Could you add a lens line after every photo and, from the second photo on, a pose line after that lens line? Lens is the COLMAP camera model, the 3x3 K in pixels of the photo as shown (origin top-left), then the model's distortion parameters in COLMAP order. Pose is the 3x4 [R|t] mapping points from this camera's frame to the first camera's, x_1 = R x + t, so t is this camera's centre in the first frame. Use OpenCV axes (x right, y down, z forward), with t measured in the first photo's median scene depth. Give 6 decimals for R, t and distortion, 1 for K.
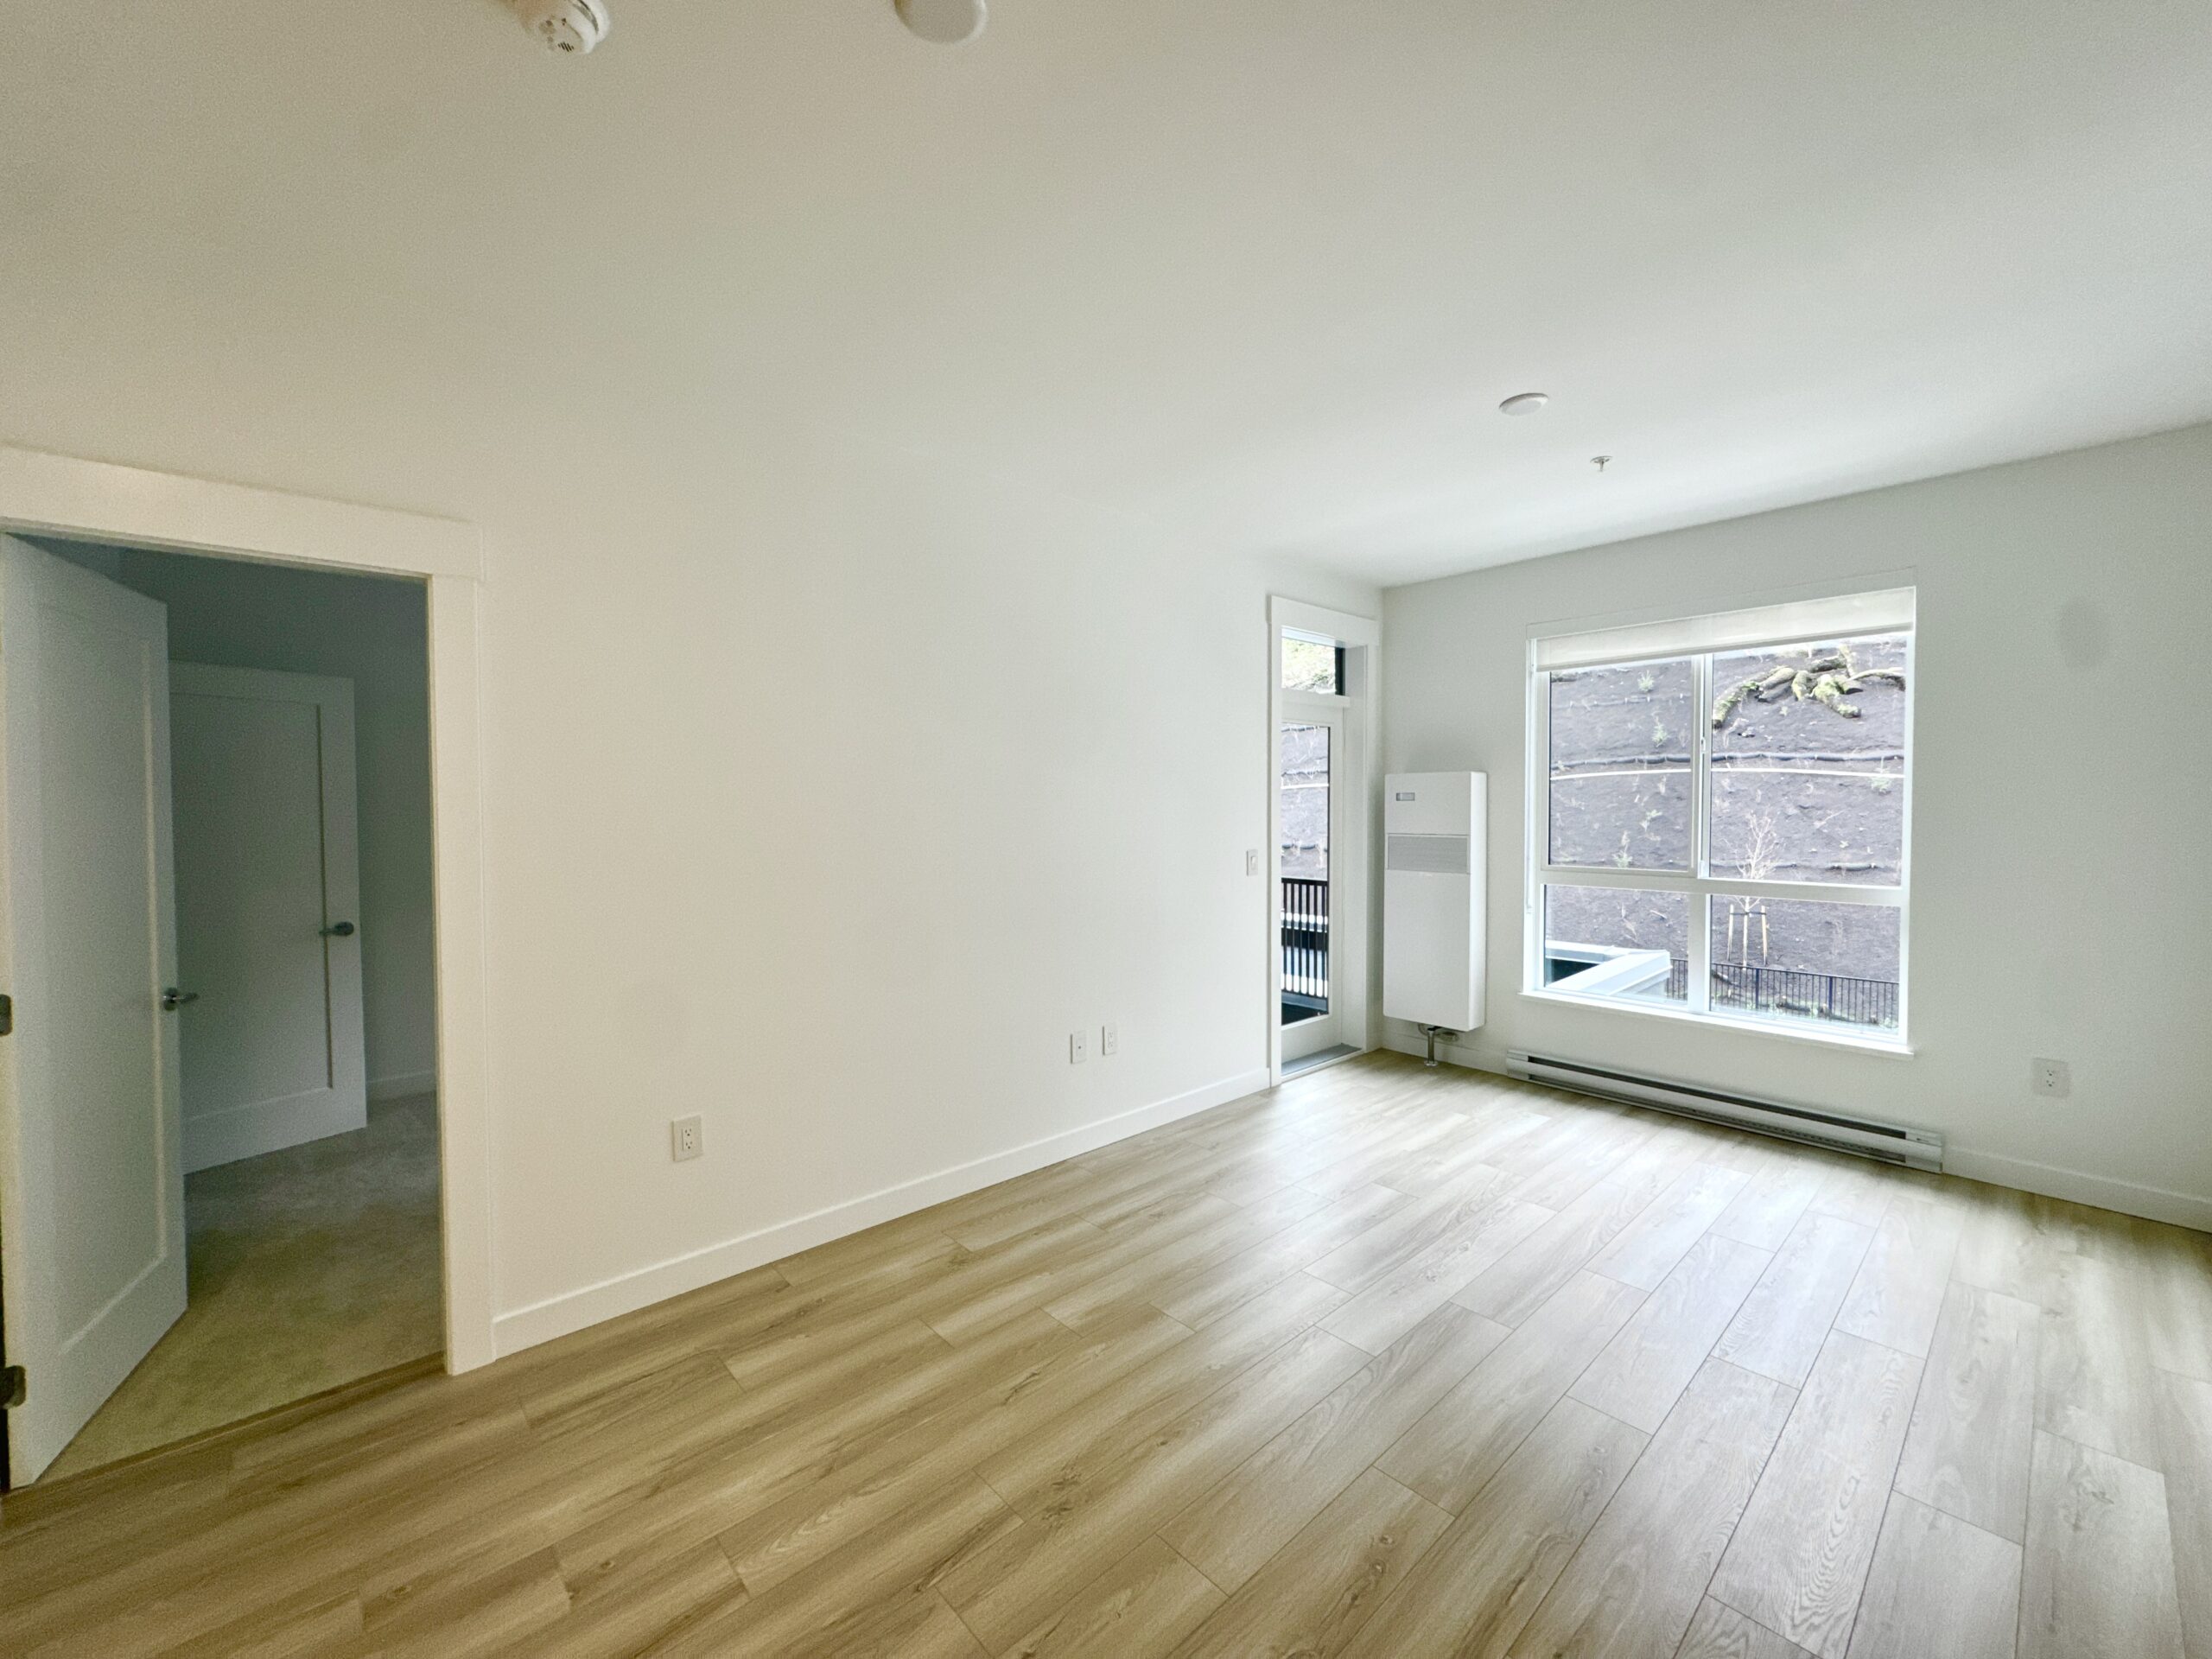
lens RADIAL K [[882.9, 0, 1104.3], [0, 882.9, 829.6], [0, 0, 1]] dist [-0.002483, 0.000370]
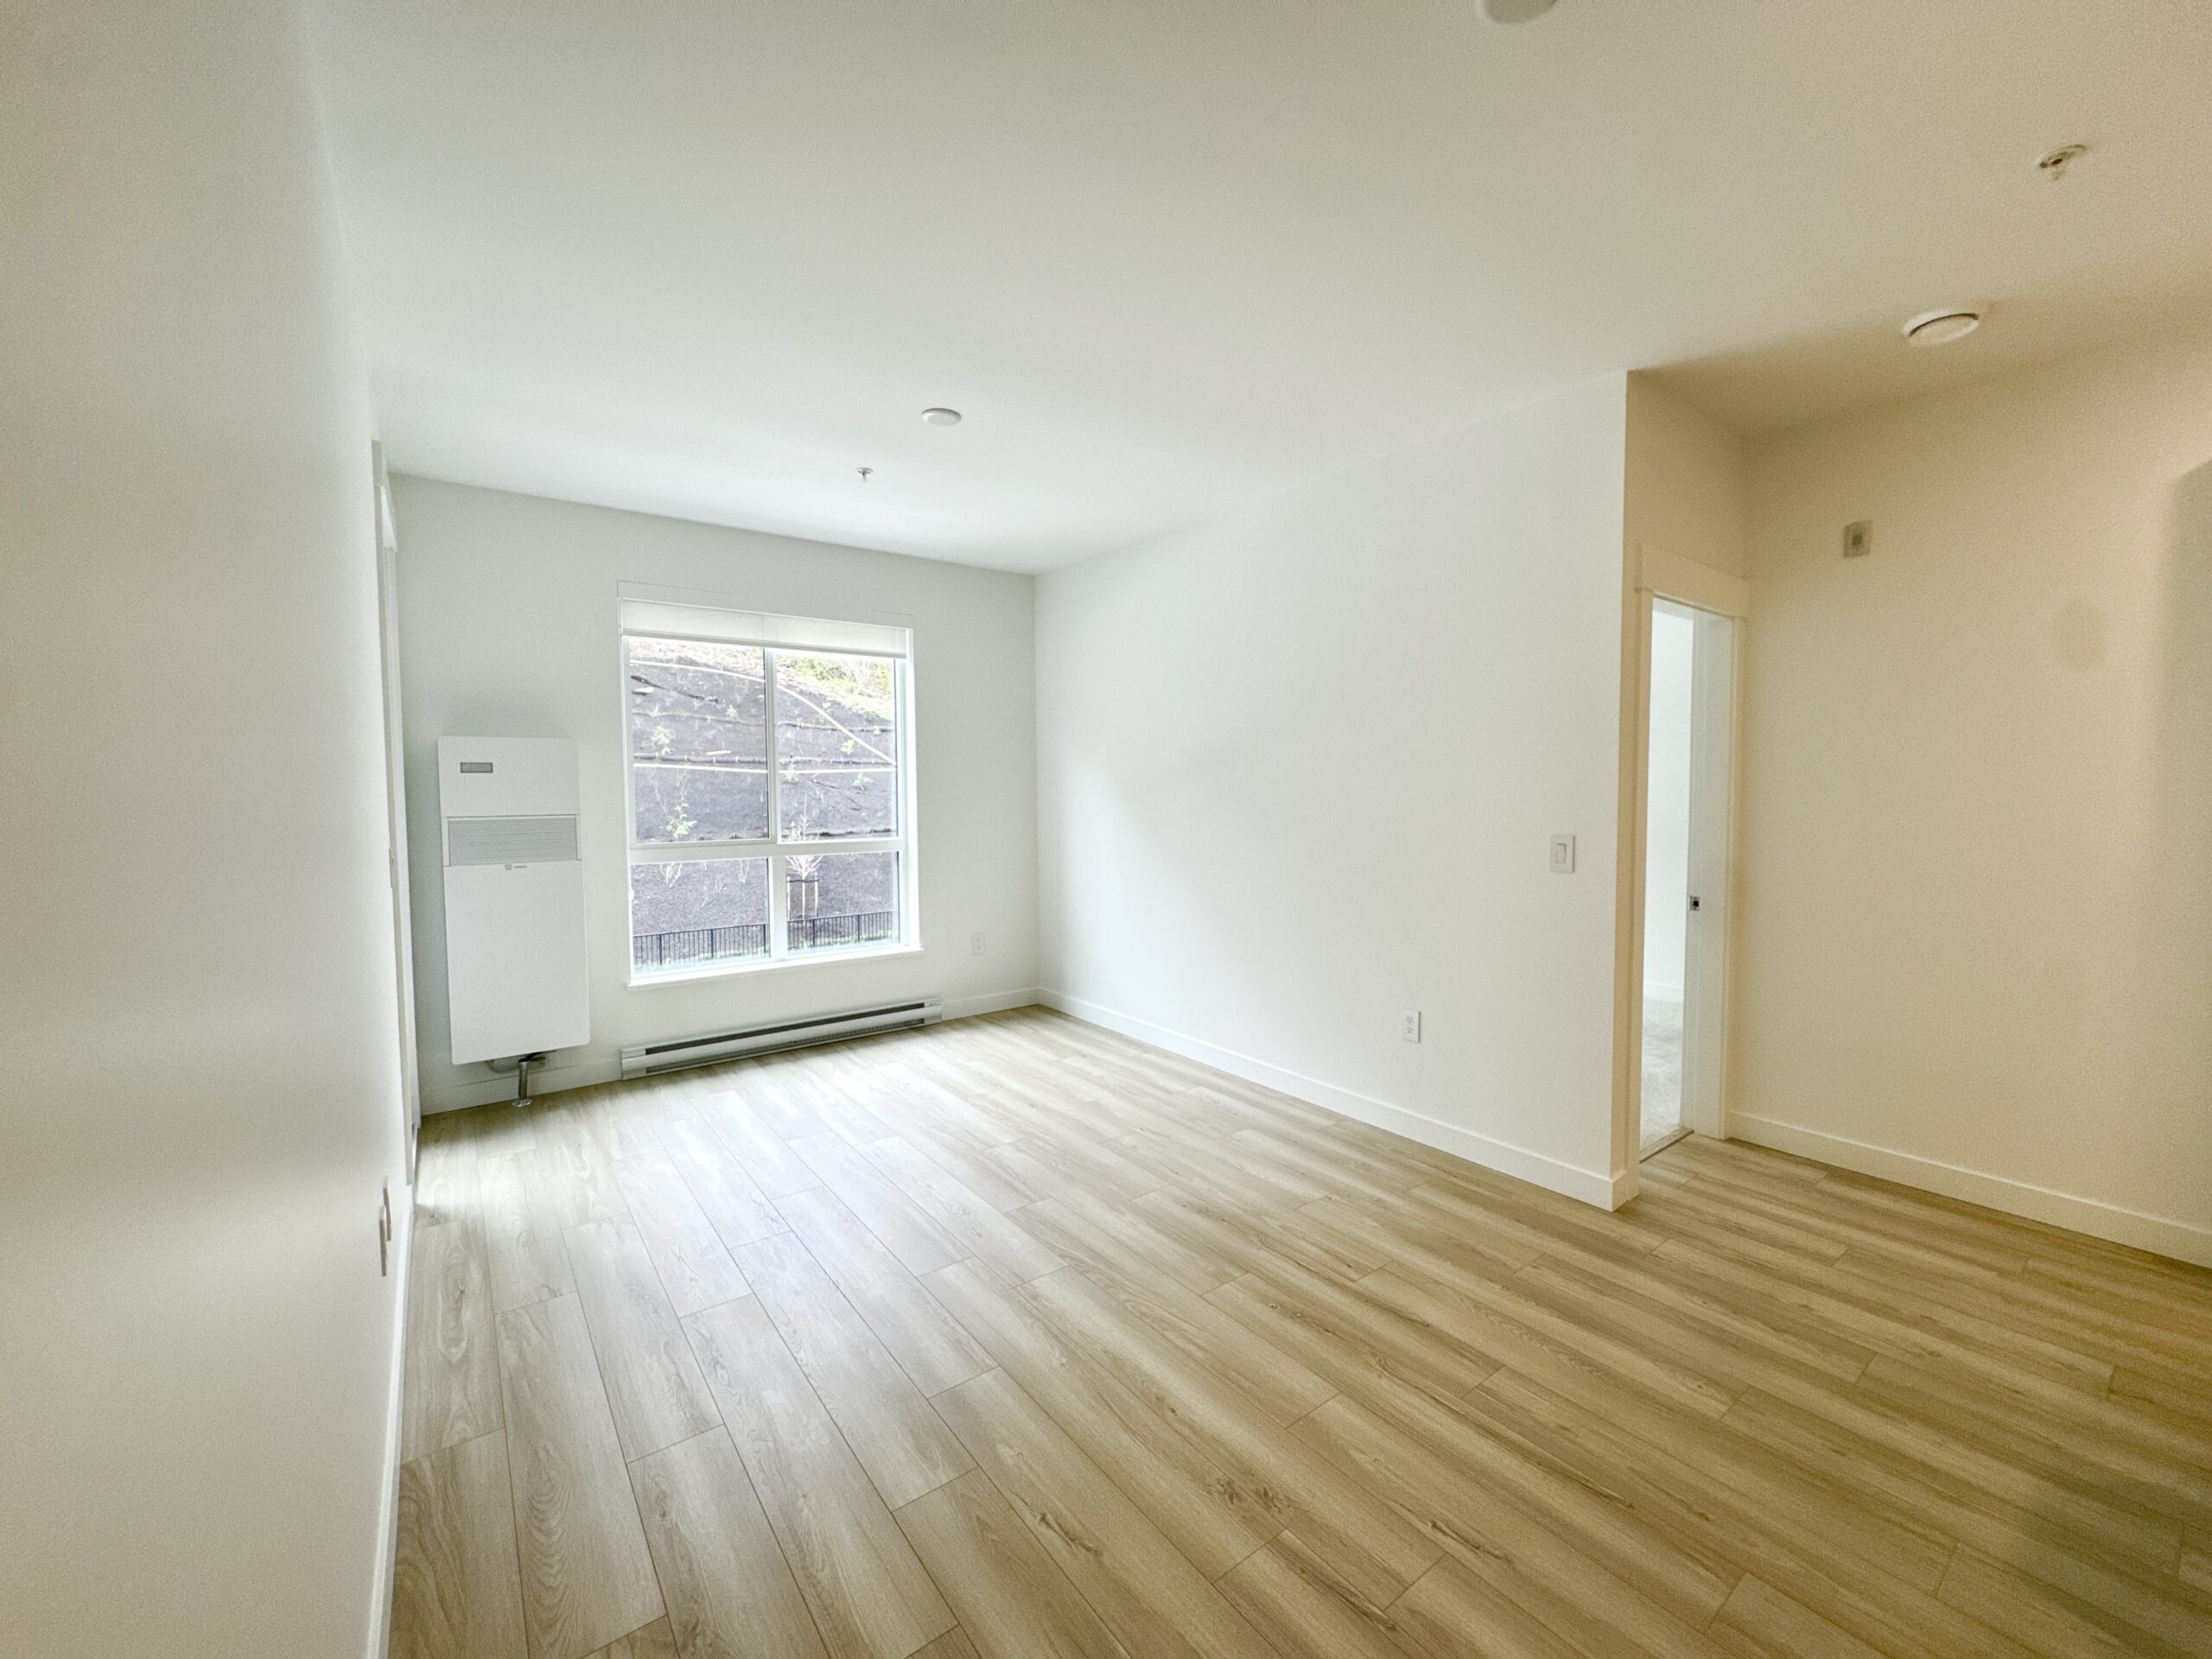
lens RADIAL K [[882.9, 0, 1104.3], [0, 882.9, 829.6], [0, 0, 1]] dist [-0.002483, 0.000370]
pose [[0.087556, -0.047687, 0.995018, -0.404449], [0.032724, 0.998452, 0.044972, -0.000784], [-0.995622, 0.028624, 0.088981, 0.439836]]
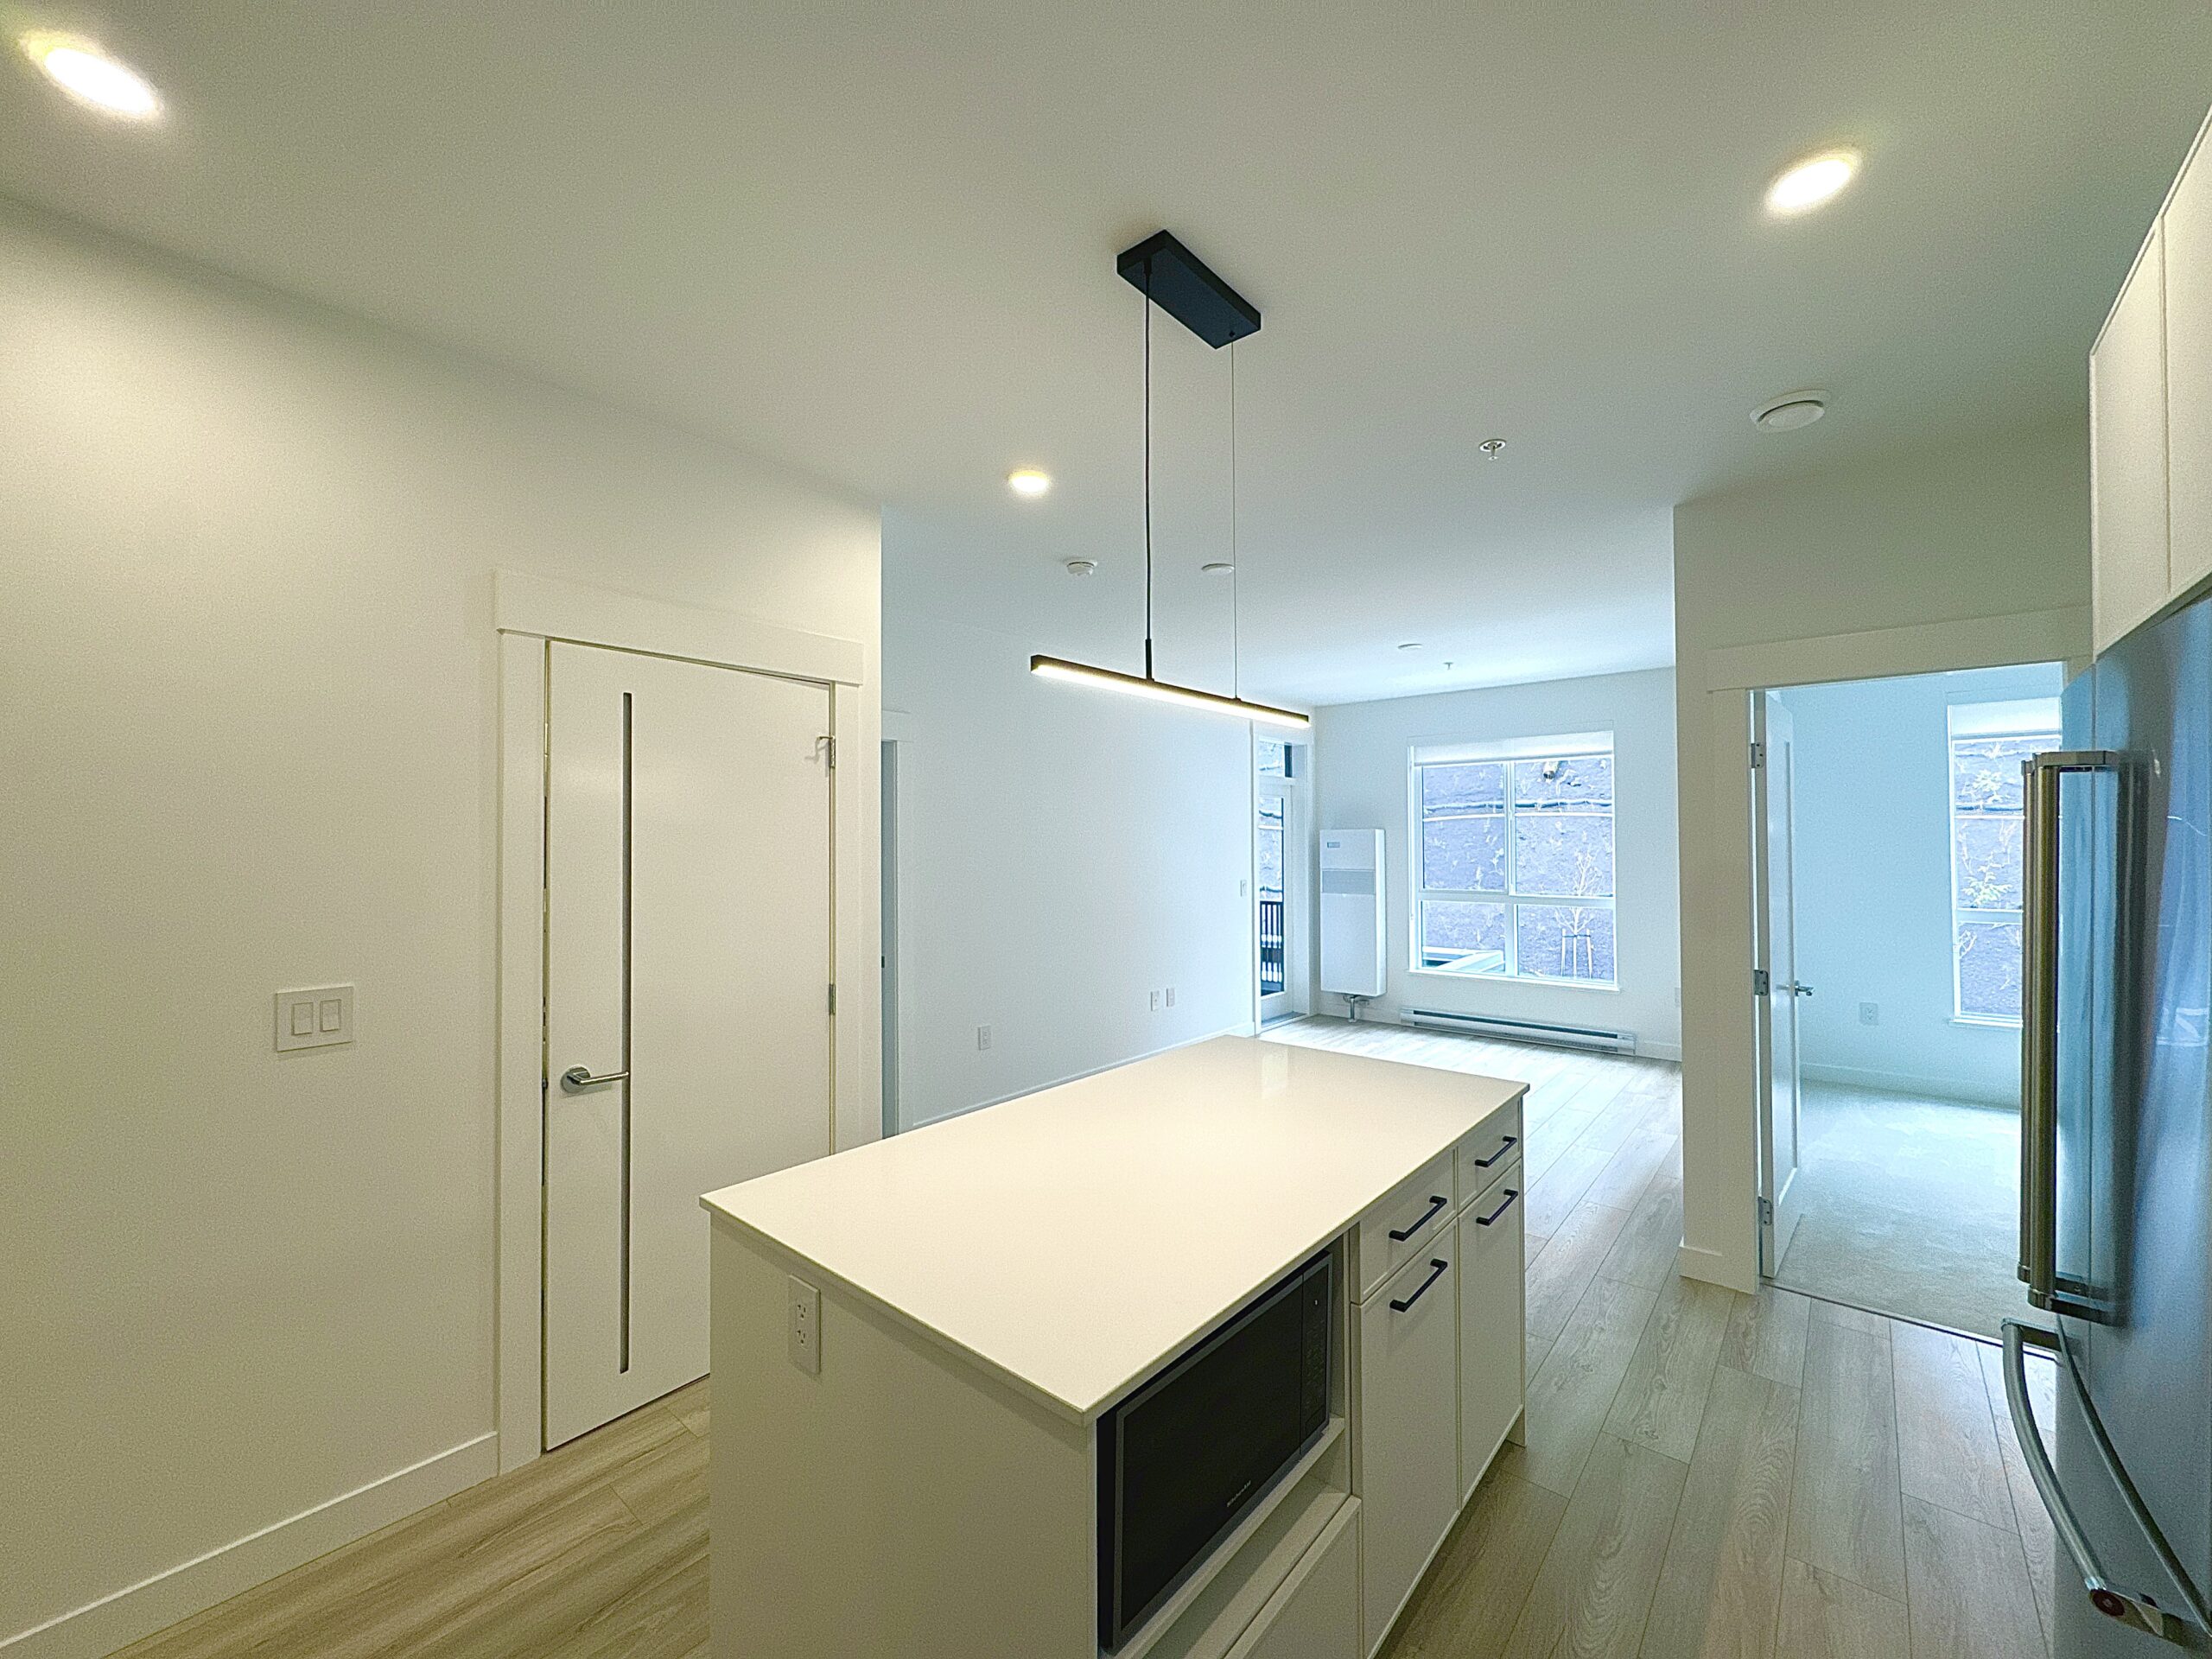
lens RADIAL K [[882.9, 0, 1104.3], [0, 882.9, 829.6], [0, 0, 1]] dist [-0.002483, 0.000370]
pose [[0.991614, 0.000523, 0.129237, -0.275753], [0.005091, 0.999058, -0.043099, 0.000203], [-0.129138, 0.043396, 0.990677, -0.512693]]
